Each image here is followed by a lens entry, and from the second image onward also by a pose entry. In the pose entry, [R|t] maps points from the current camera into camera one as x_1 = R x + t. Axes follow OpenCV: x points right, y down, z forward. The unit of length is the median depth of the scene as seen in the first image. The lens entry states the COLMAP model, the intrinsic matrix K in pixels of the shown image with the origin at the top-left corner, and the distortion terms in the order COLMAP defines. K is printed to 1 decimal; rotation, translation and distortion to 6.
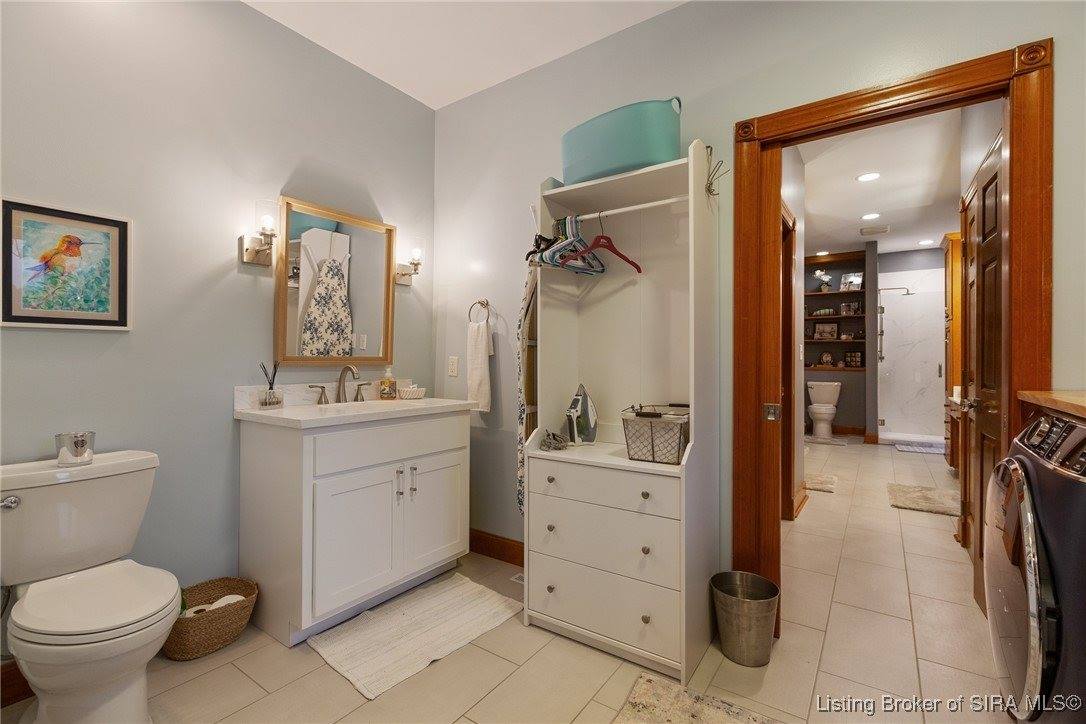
lens RADIAL K [[488.4, 0, 543.0], [0, 488.4, 362.0], [0, 0, 1]] dist [-0.002156, -0.000207]
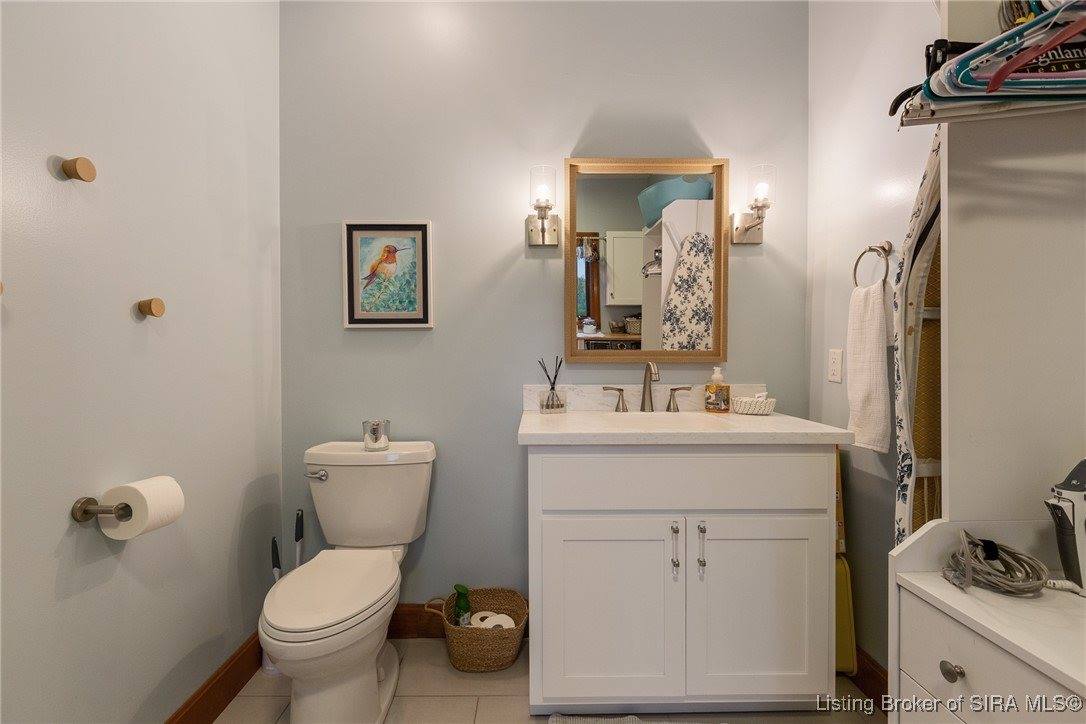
lens RADIAL K [[488.4, 0, 543.0], [0, 488.4, 362.0], [0, 0, 1]] dist [-0.002156, -0.000207]
pose [[0.589069, 0.007940, -0.808044, 0.118864], [-0.003002, 0.999966, 0.007637, 0.001046], [0.808077, -0.002073, 0.589073, 0.474713]]
